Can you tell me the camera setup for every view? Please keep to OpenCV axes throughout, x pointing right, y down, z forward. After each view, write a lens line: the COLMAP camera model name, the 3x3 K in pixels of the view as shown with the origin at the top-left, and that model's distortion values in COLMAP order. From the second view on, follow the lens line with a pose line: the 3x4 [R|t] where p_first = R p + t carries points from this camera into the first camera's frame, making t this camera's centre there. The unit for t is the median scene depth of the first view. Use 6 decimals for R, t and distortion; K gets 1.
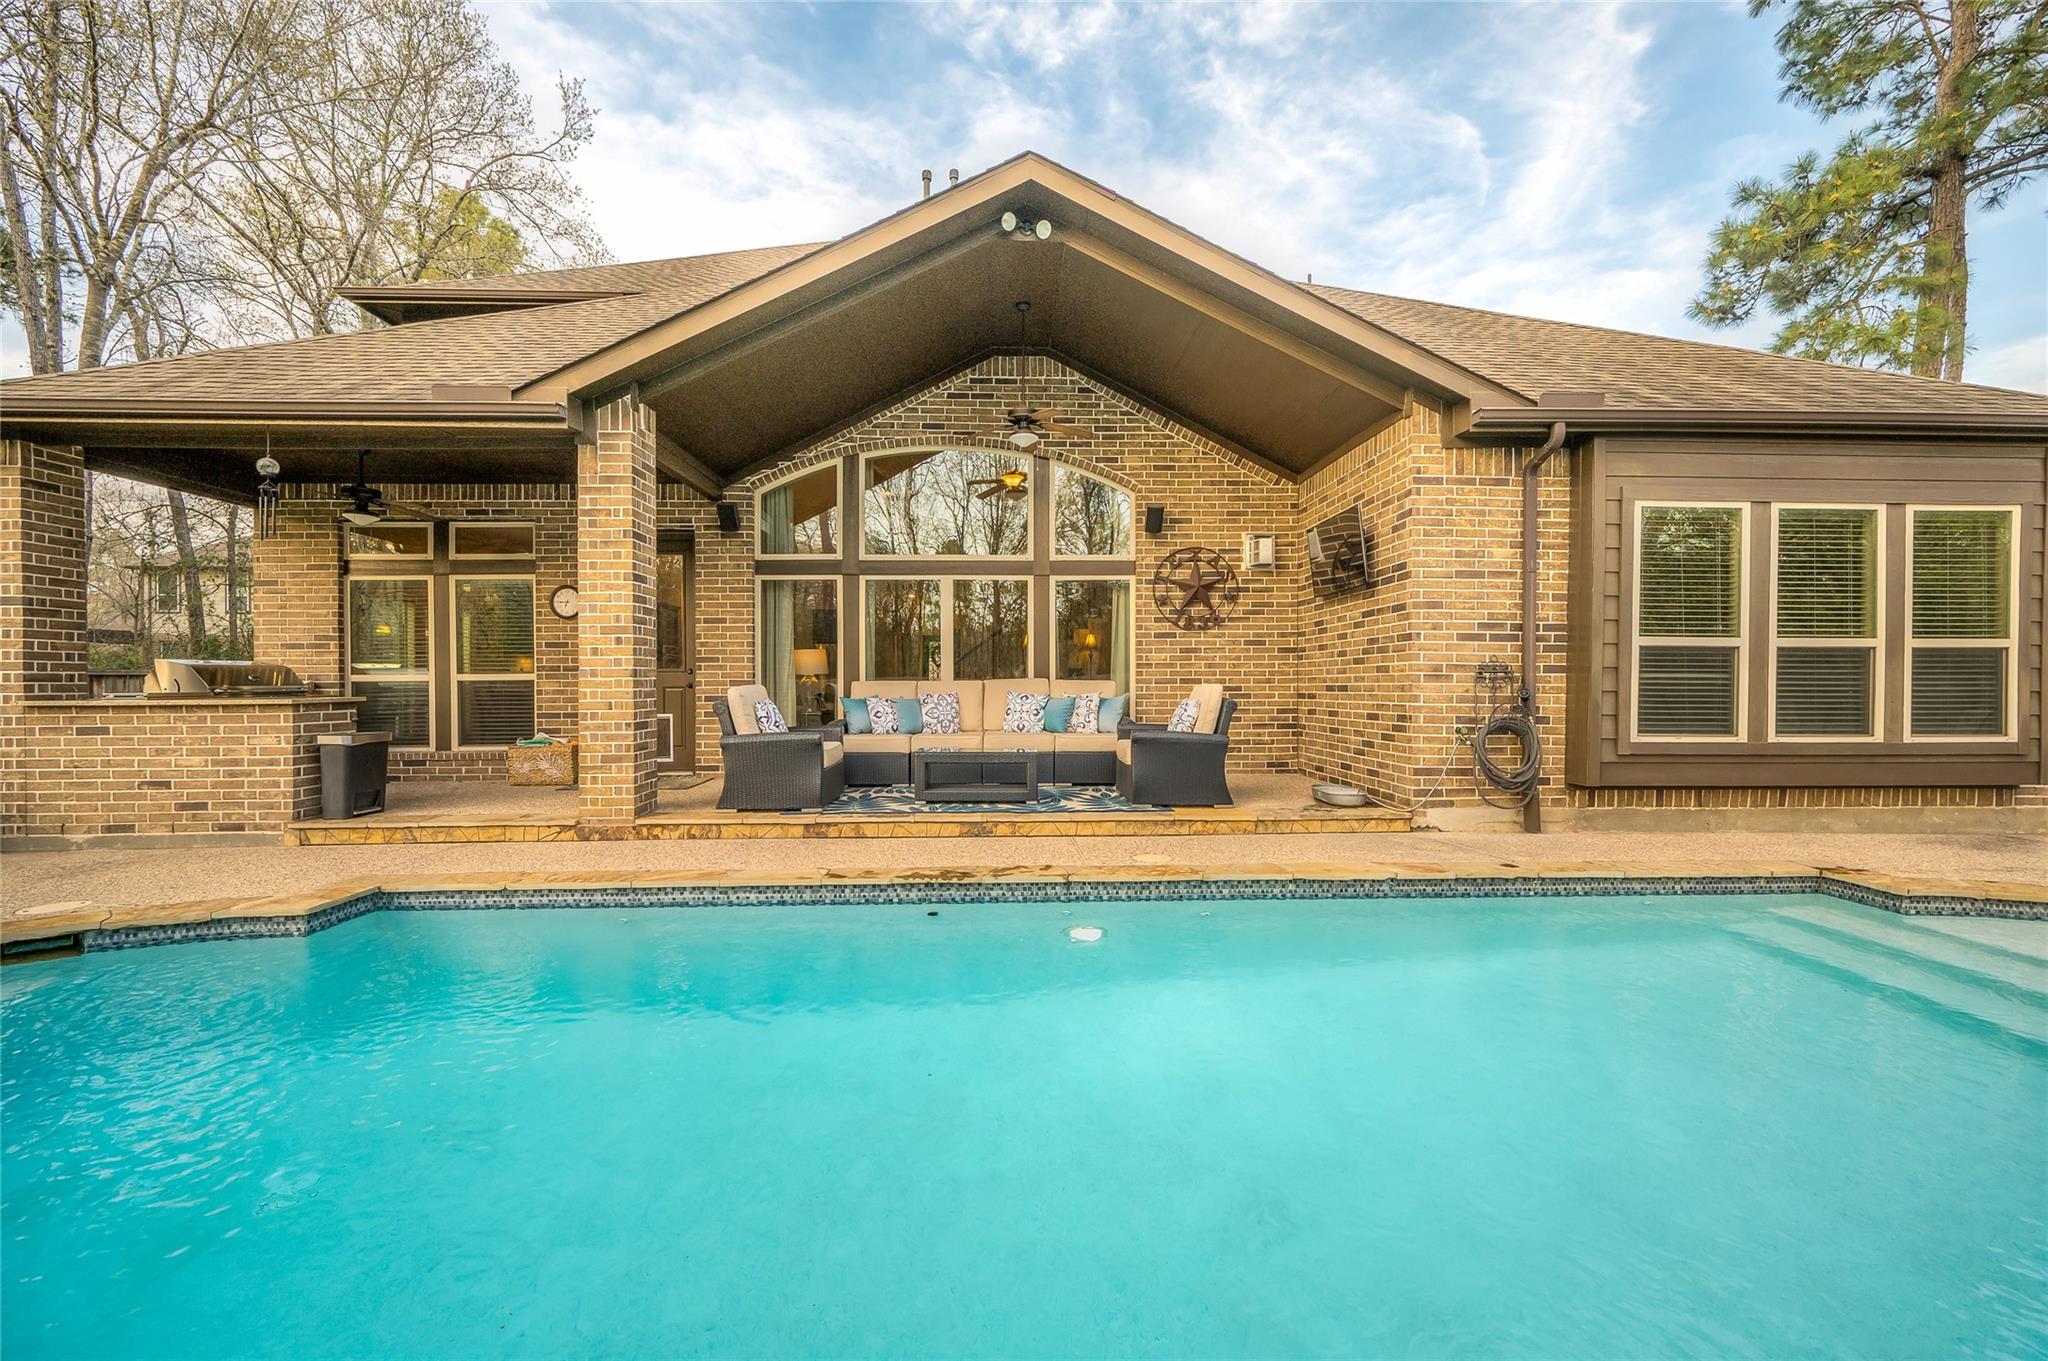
lens RADIAL K [[804.6, 0, 1023.3], [0, 804.6, 683.9], [0, 0, 1]] dist [-0.000939, 0.000041]
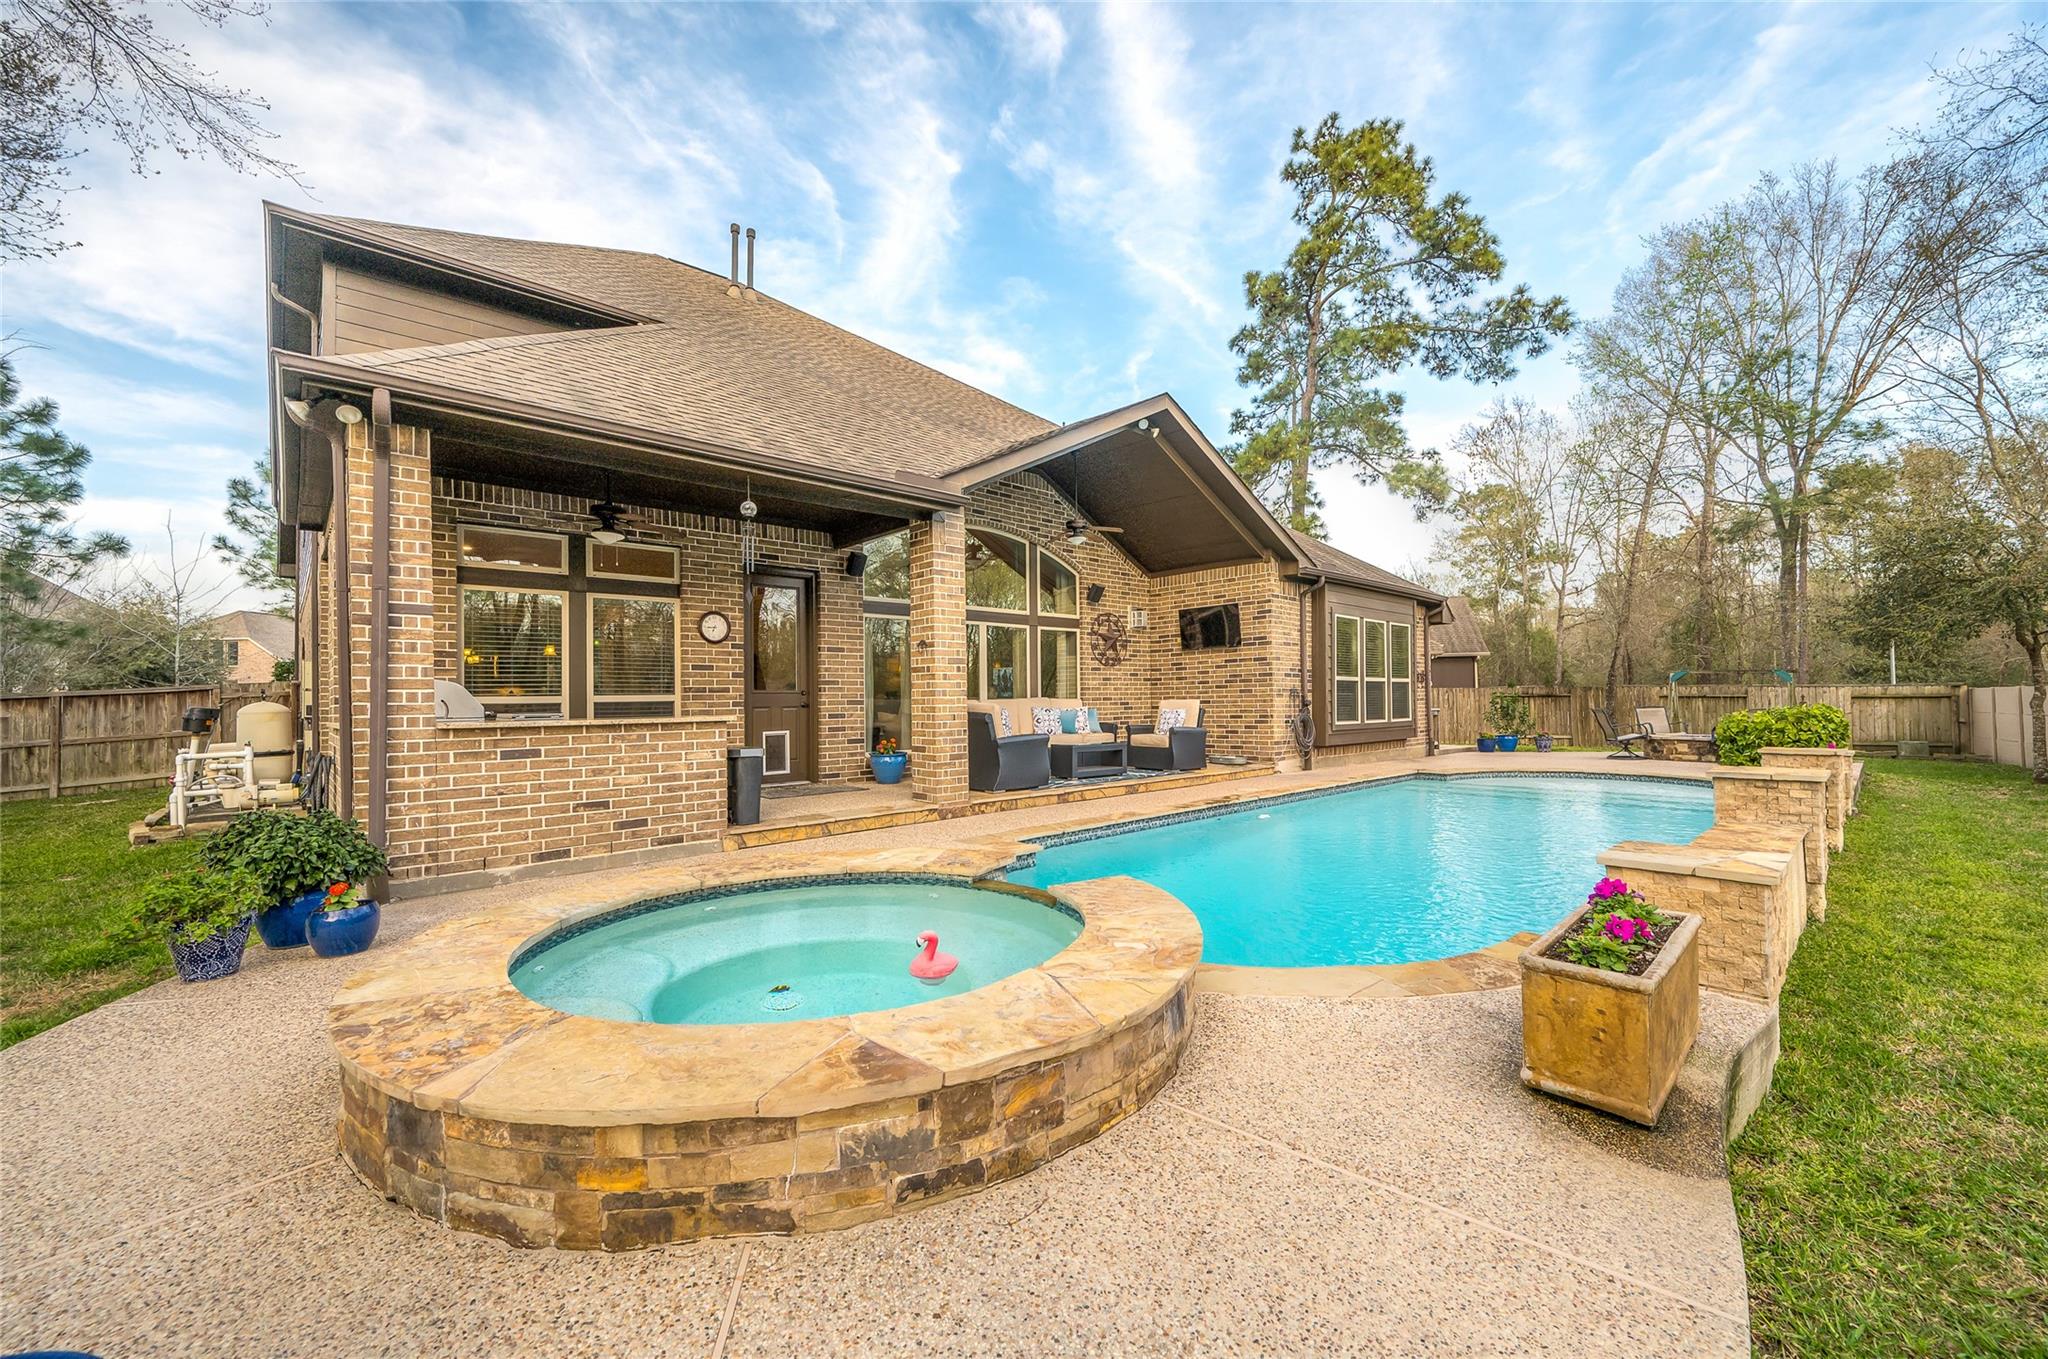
lens RADIAL K [[804.6, 0, 1009.8], [0, 804.6, 691.9], [0, 0, 1]] dist [-0.000939, 0.000041]
pose [[0.763019, 0.001116, 0.646375, -1.310223], [0.012970, 0.999771, -0.017036, 0.009214], [-0.646246, 0.021382, 0.762830, -0.083864]]
